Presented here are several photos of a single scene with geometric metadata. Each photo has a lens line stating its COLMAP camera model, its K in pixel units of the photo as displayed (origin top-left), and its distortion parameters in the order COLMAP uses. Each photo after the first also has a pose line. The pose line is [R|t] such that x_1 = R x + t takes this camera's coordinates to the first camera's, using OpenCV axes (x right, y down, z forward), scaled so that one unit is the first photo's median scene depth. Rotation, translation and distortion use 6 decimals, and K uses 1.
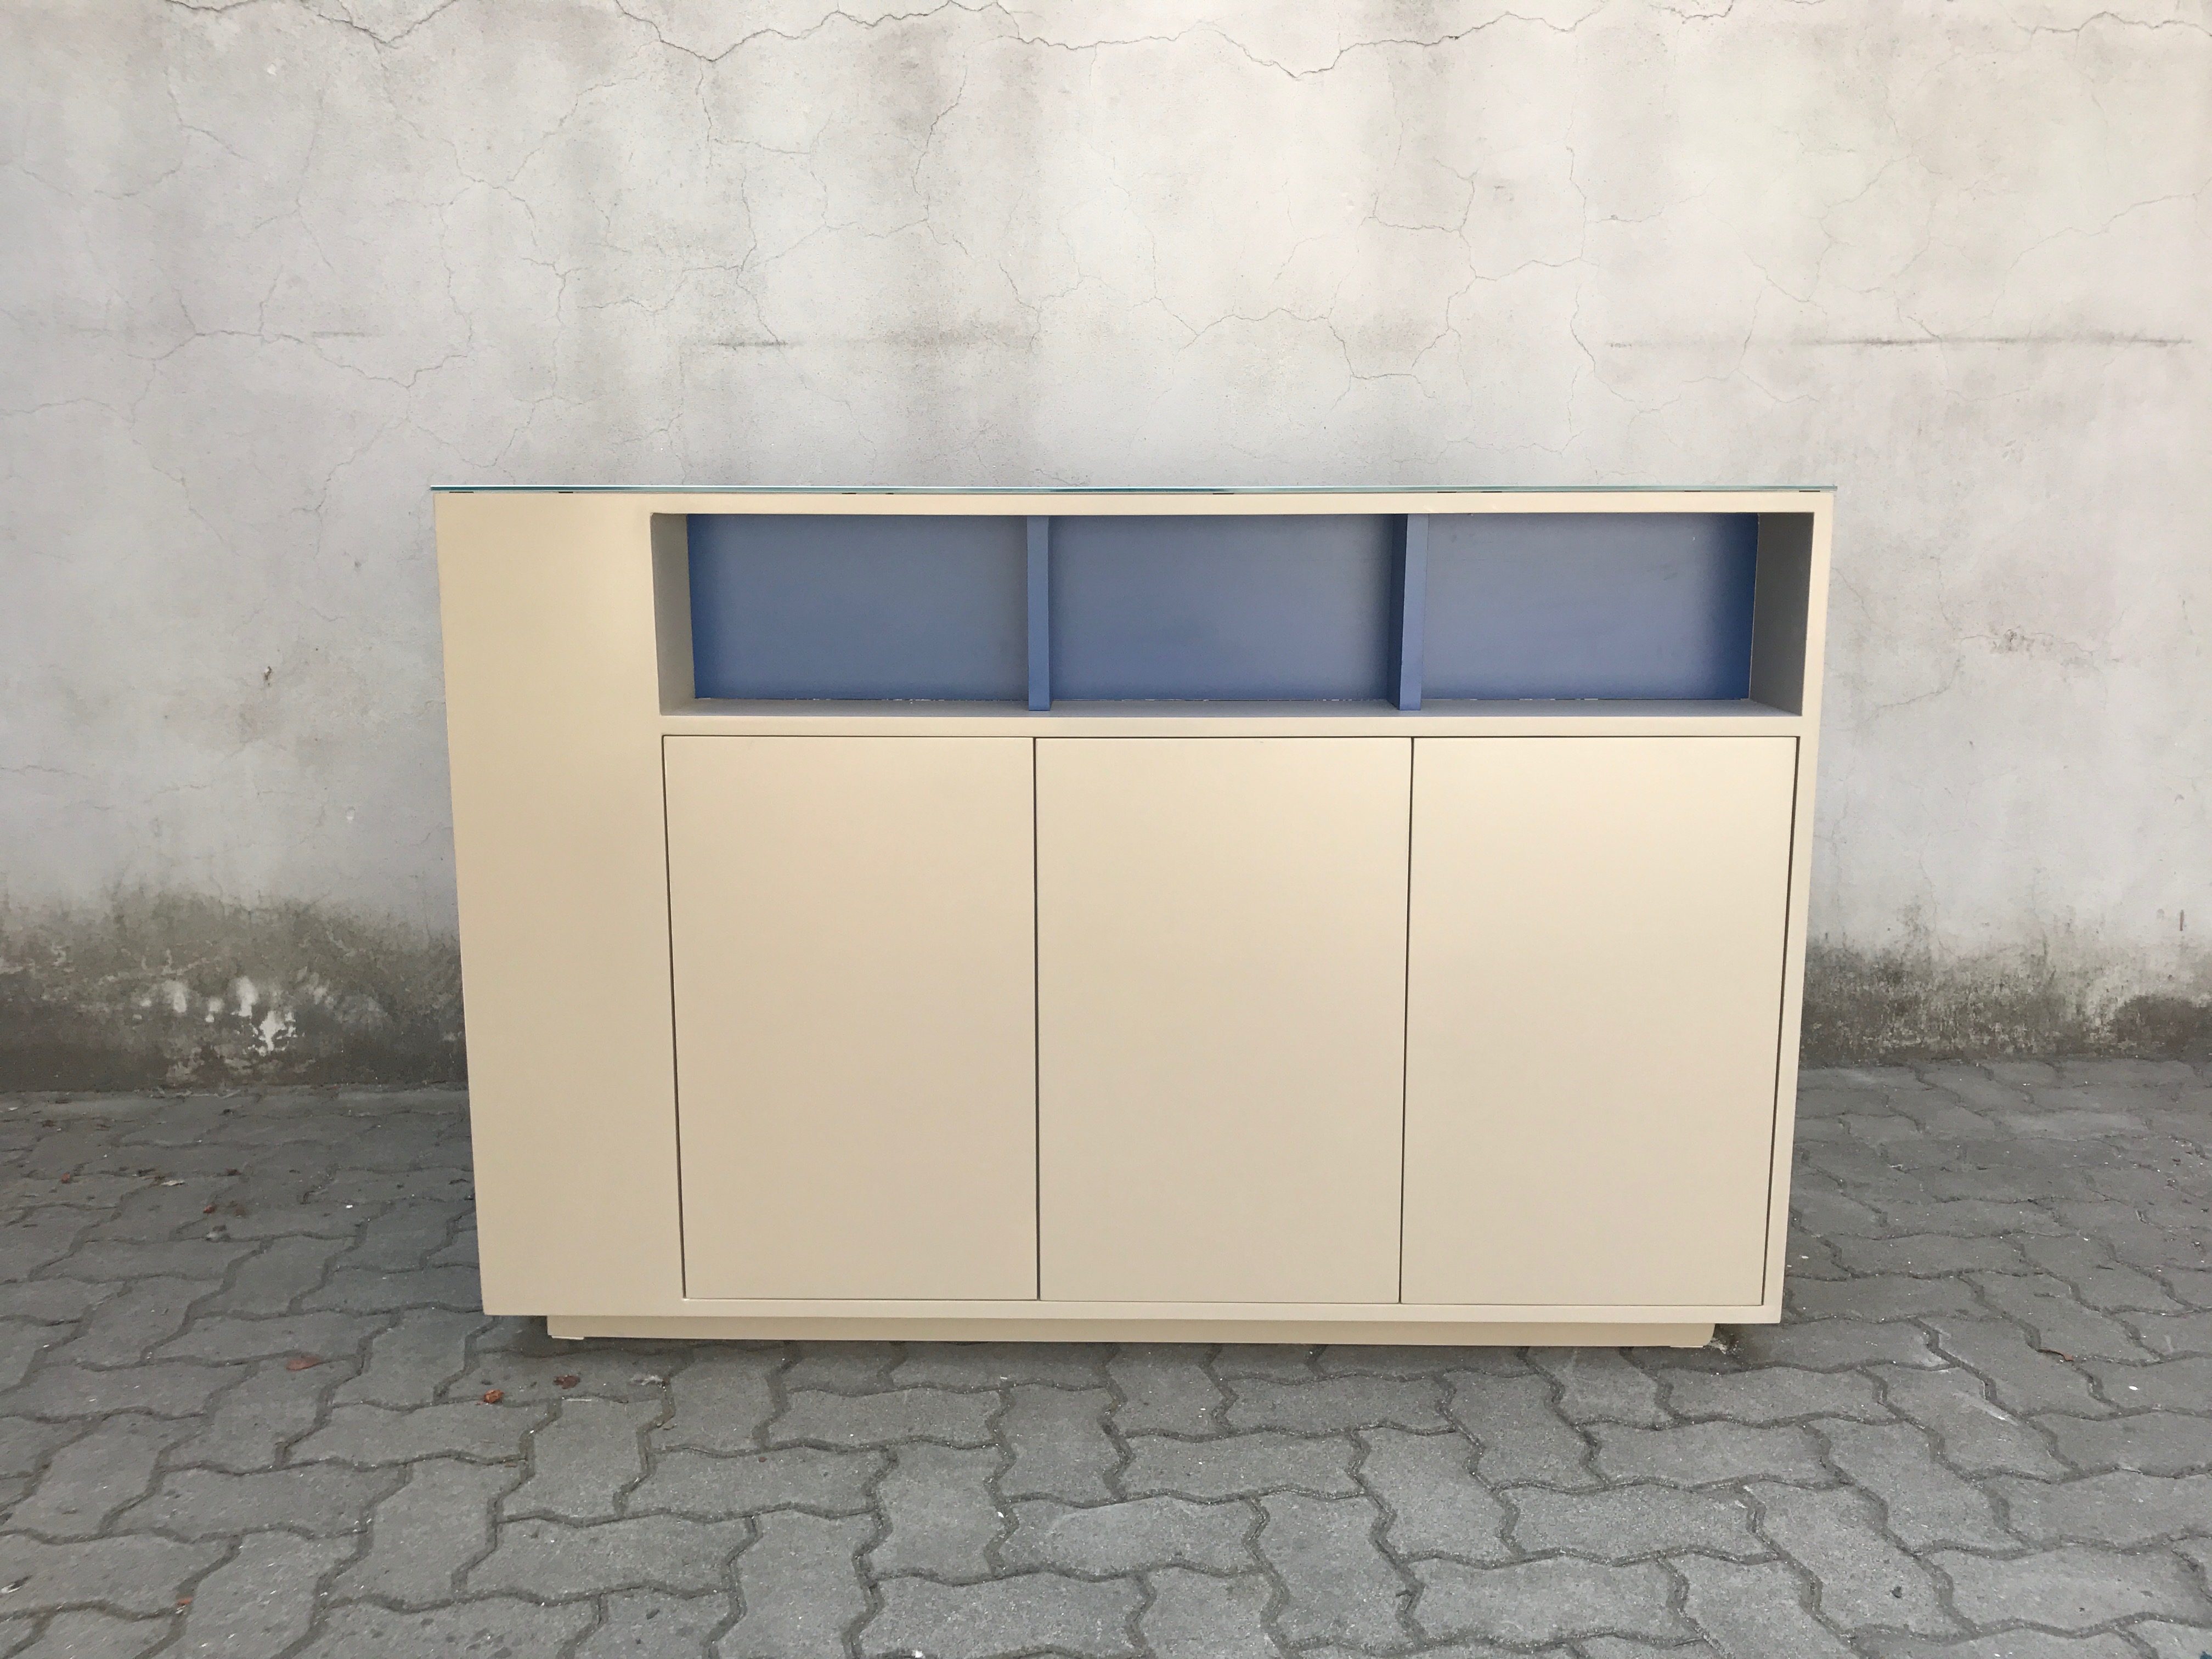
lens RADIAL K [[1833.5, 0, 1095.7], [0, 1833.5, 808.3], [0, 0, 1]] dist [0.006223, 0.001838]
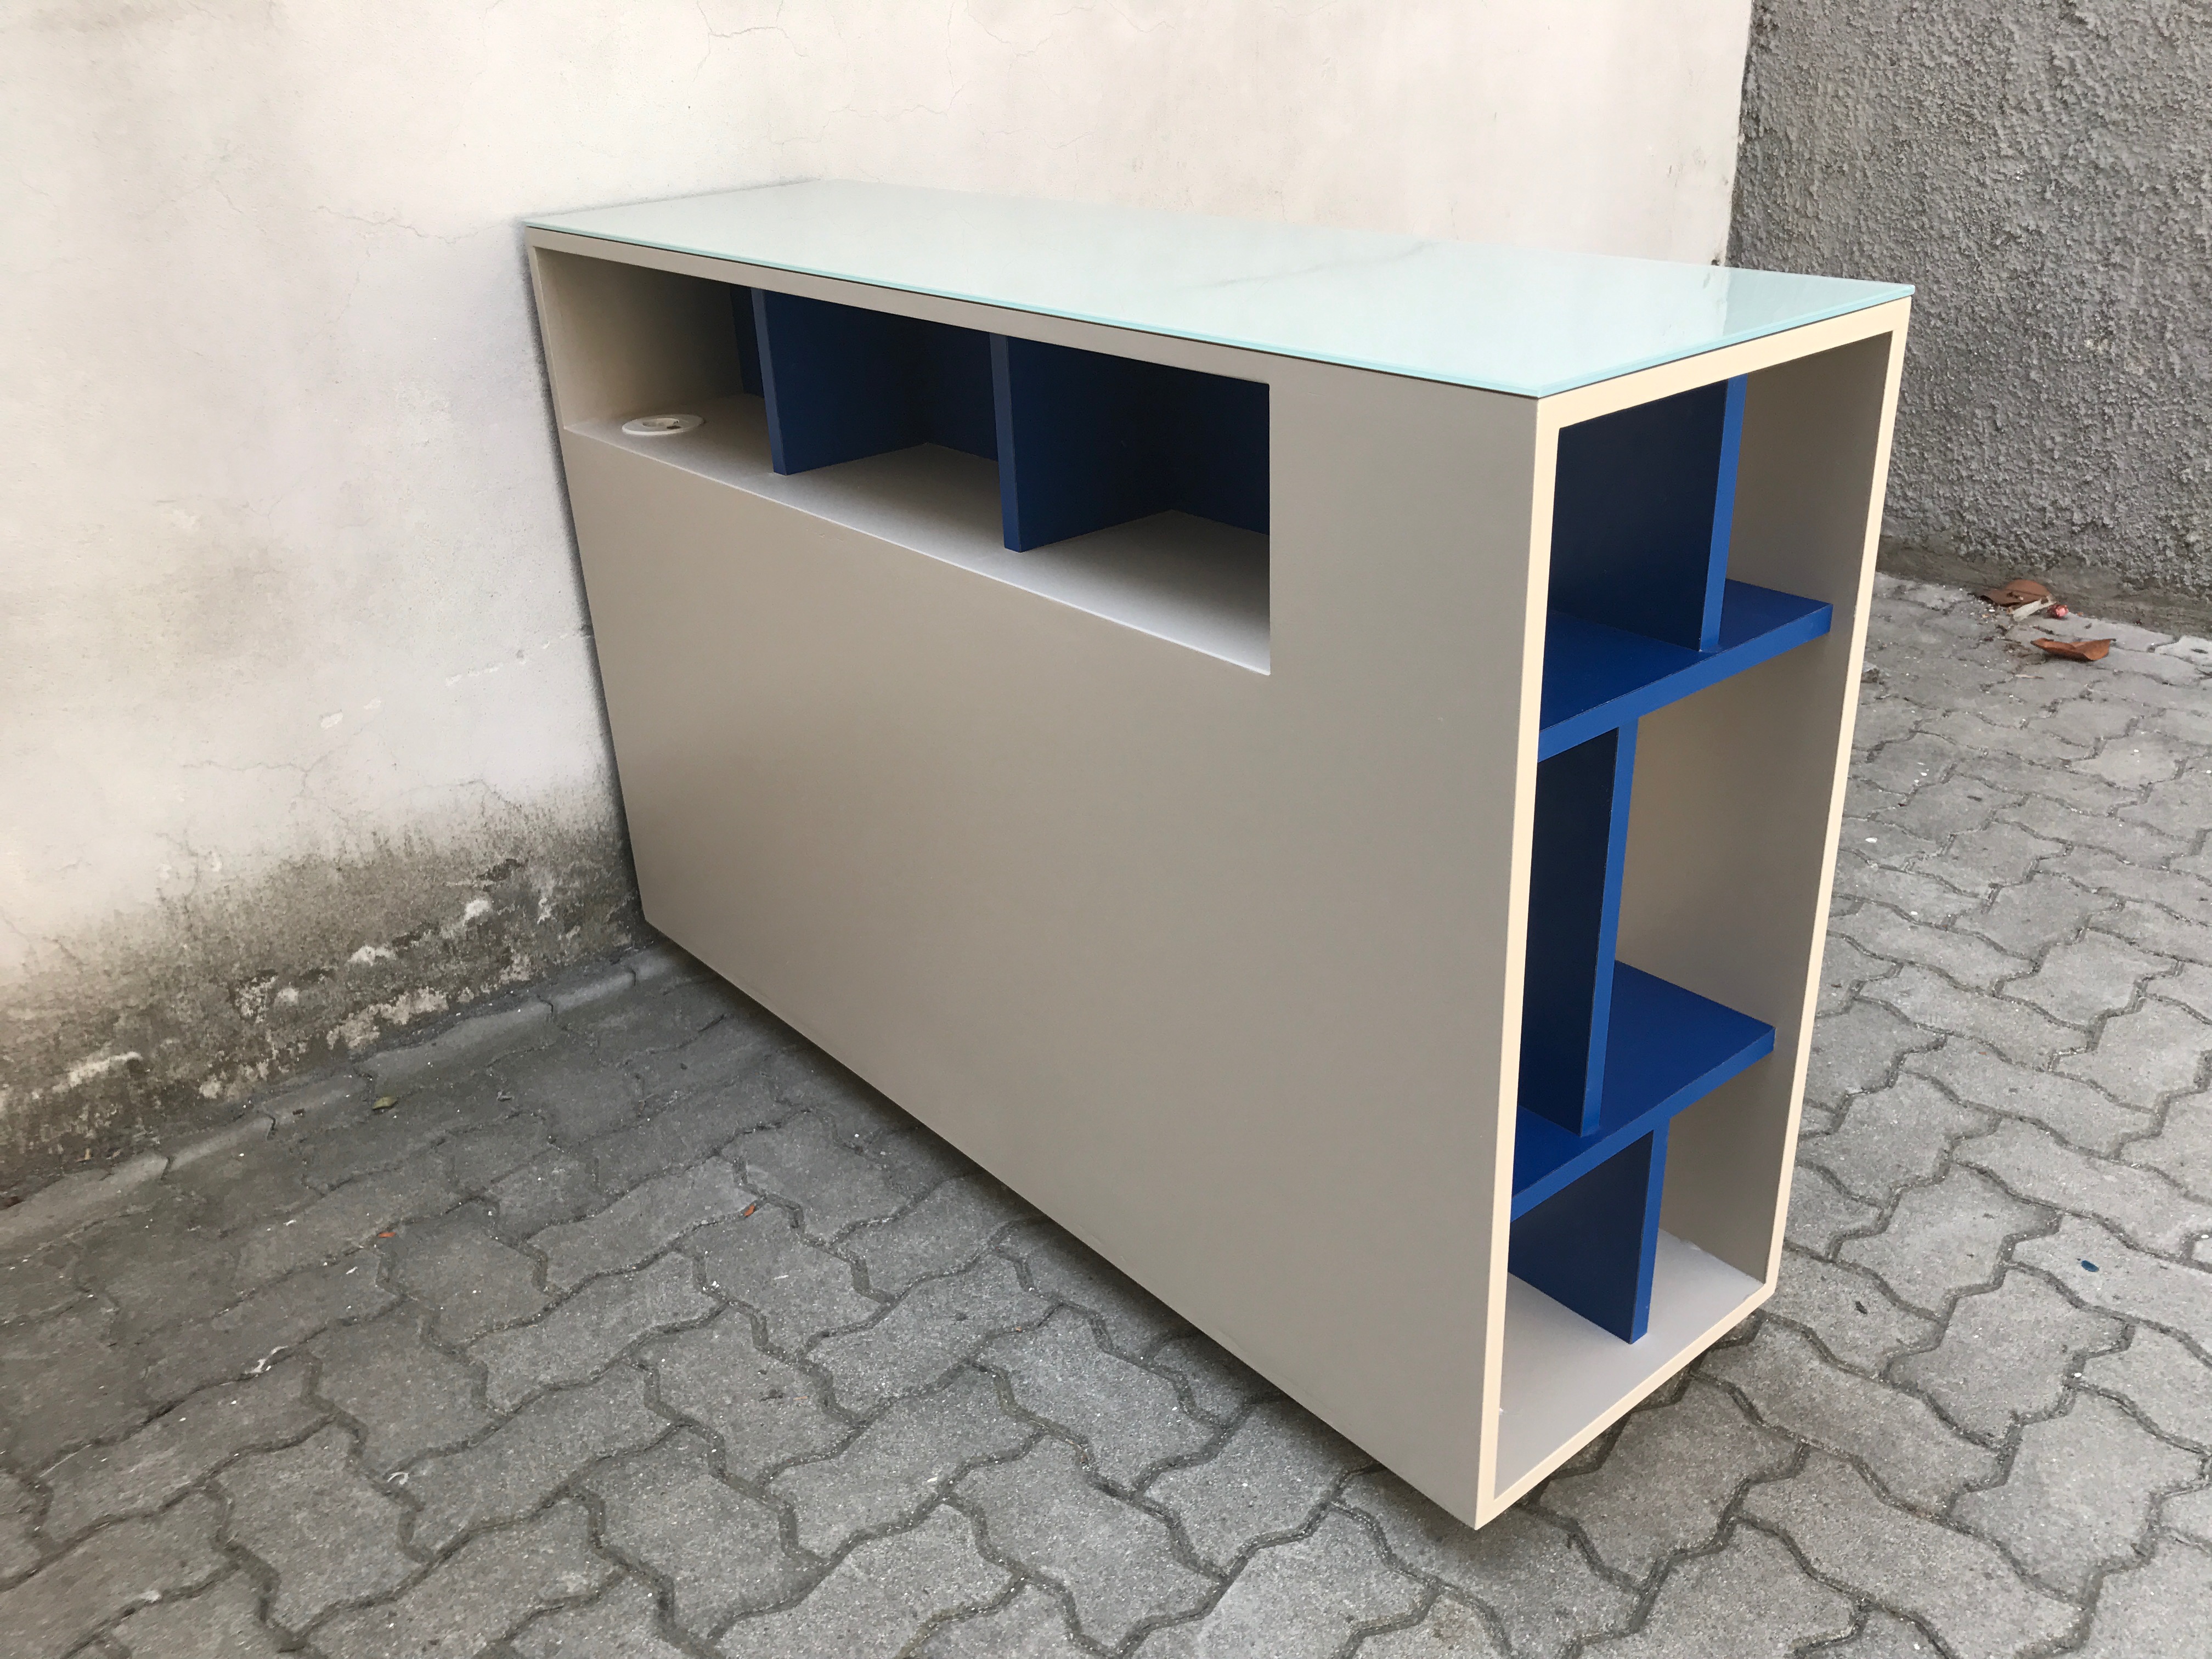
lens RADIAL K [[1833.5, 0, 1097.6], [0, 1833.5, 815.8], [0, 0, 1]] dist [0.006223, 0.001838]
pose [[0.794590, -0.292172, 0.532223, -0.228965], [0.147758, 0.943300, 0.297242, -0.130935], [-0.588892, -0.157545, 0.792708, 0.248520]]
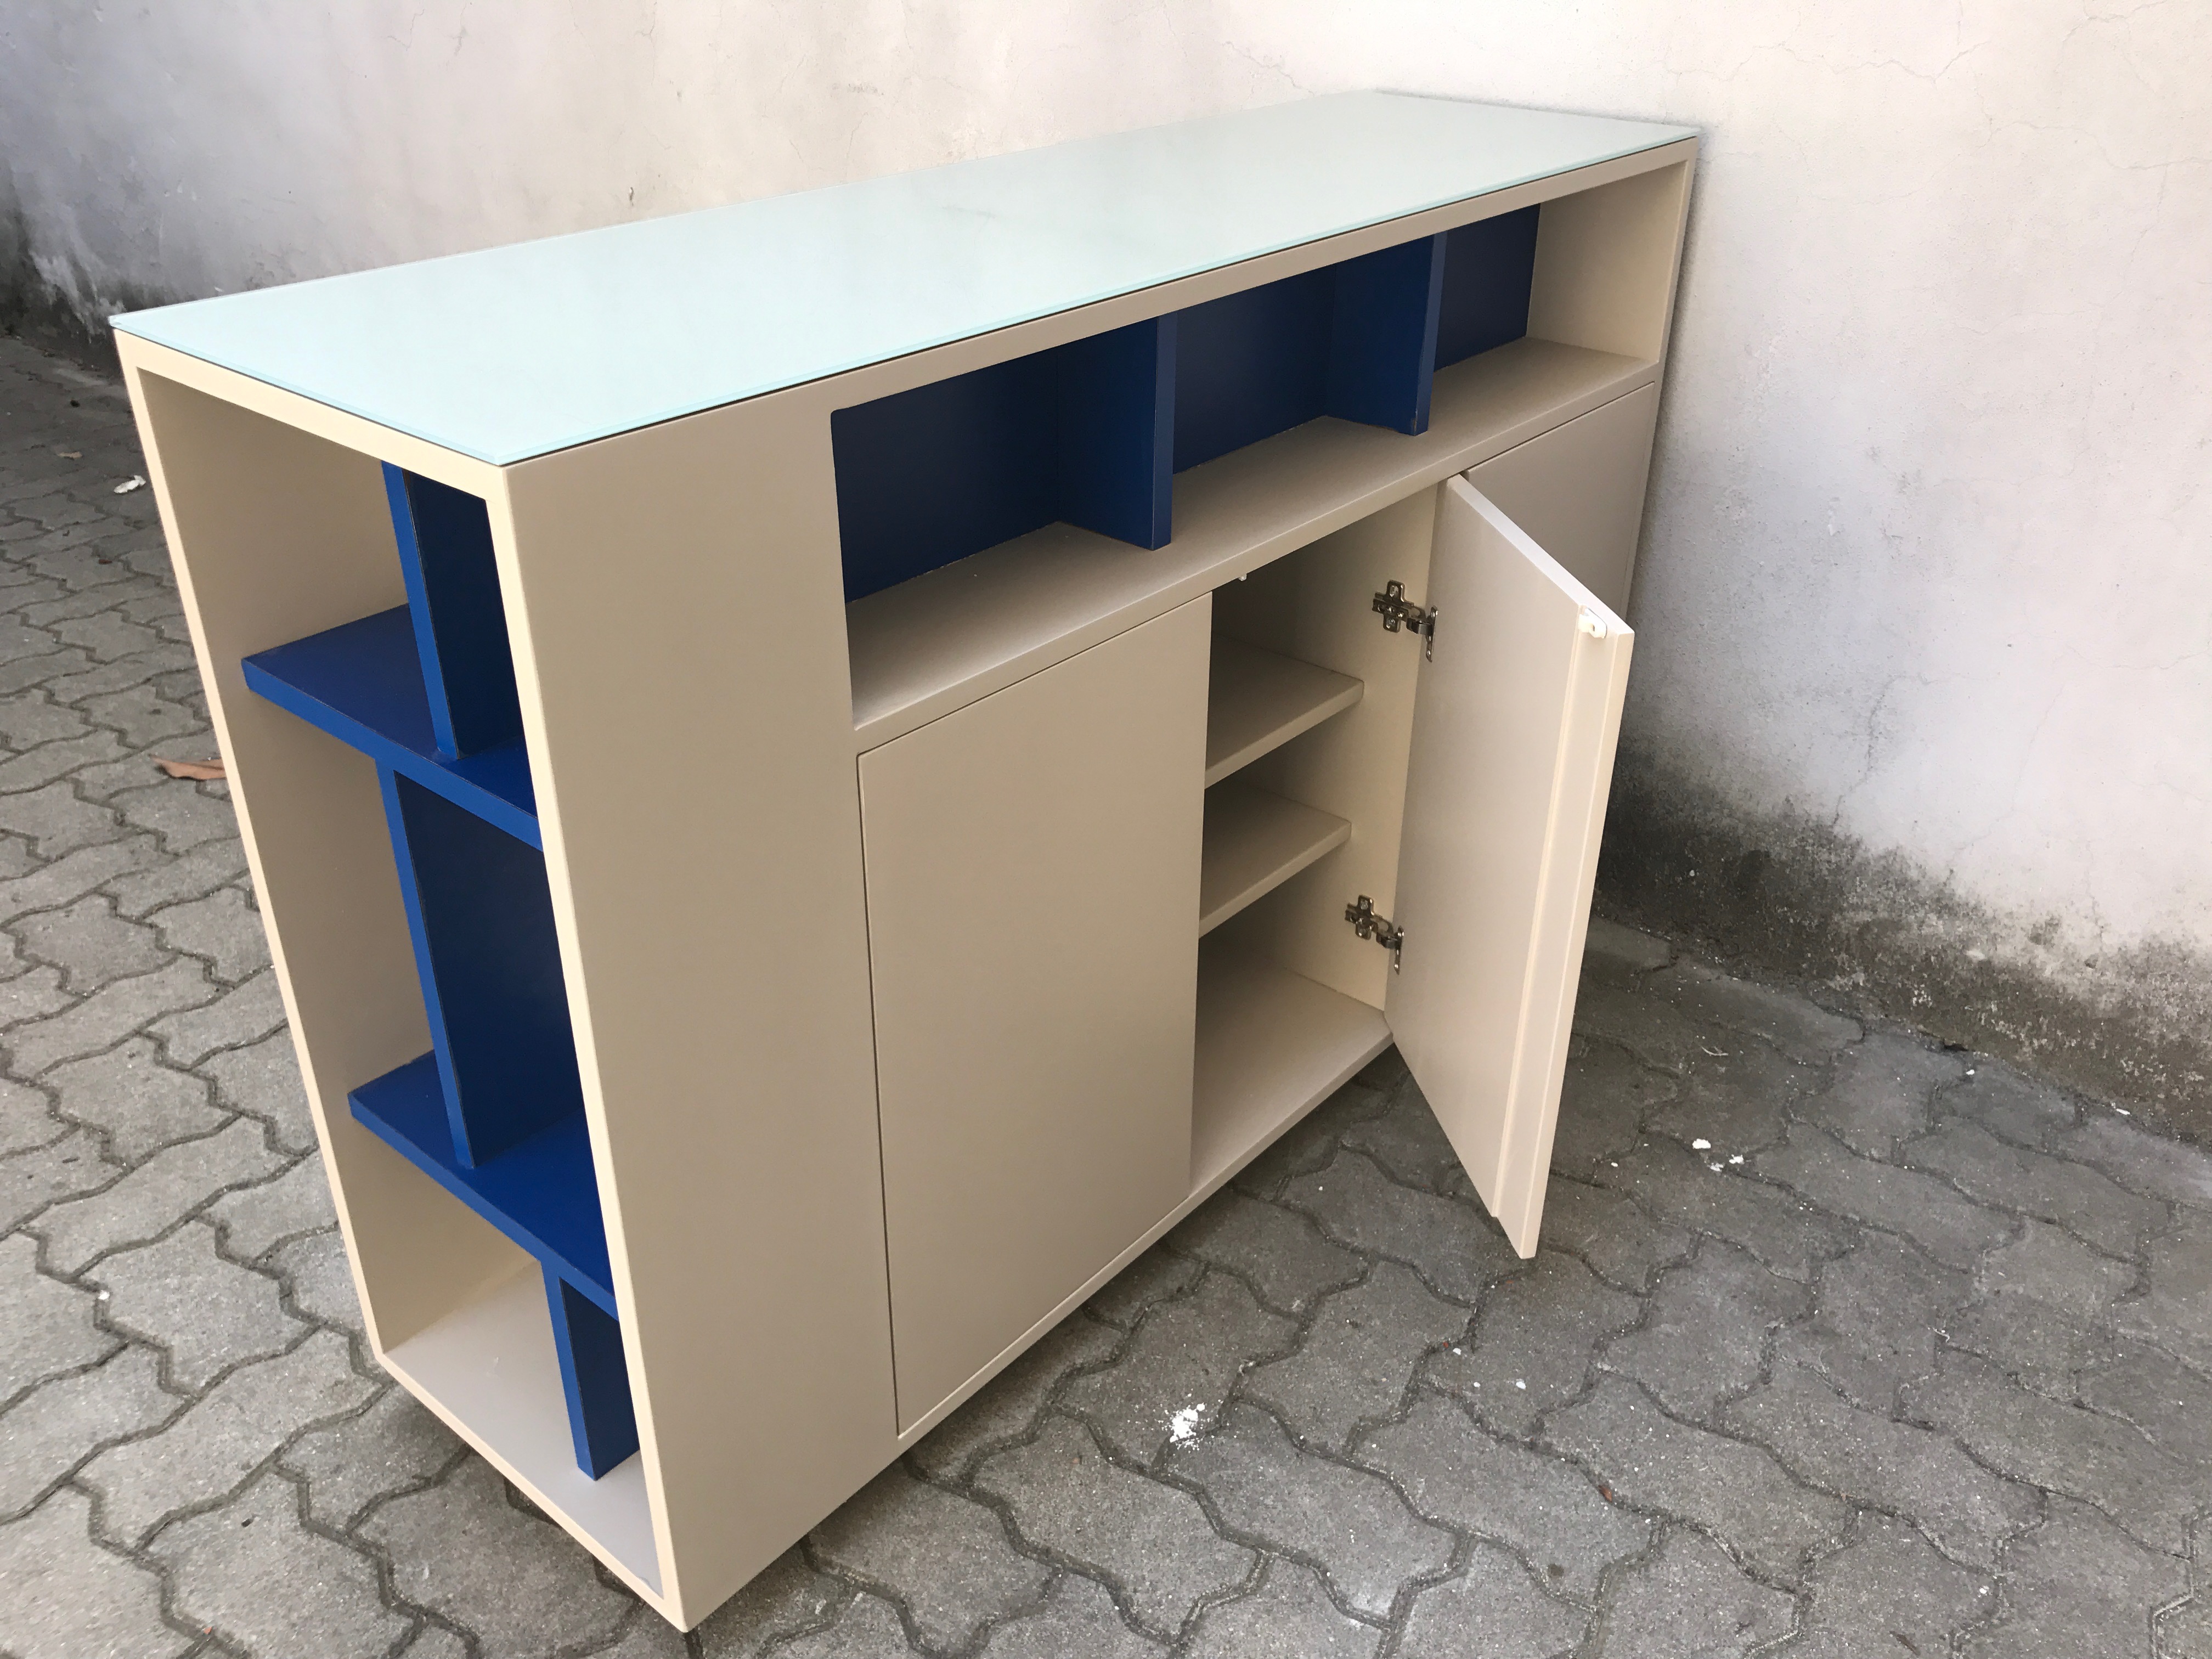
lens RADIAL K [[1833.5, 0, 1091.4], [0, 1833.5, 819.1], [0, 0, 1]] dist [0.006223, 0.001838]
pose [[0.735133, 0.329558, -0.592429, 0.487269], [-0.115080, 0.921869, 0.370019, -0.161402], [0.668084, -0.203836, 0.715621, 0.335044]]
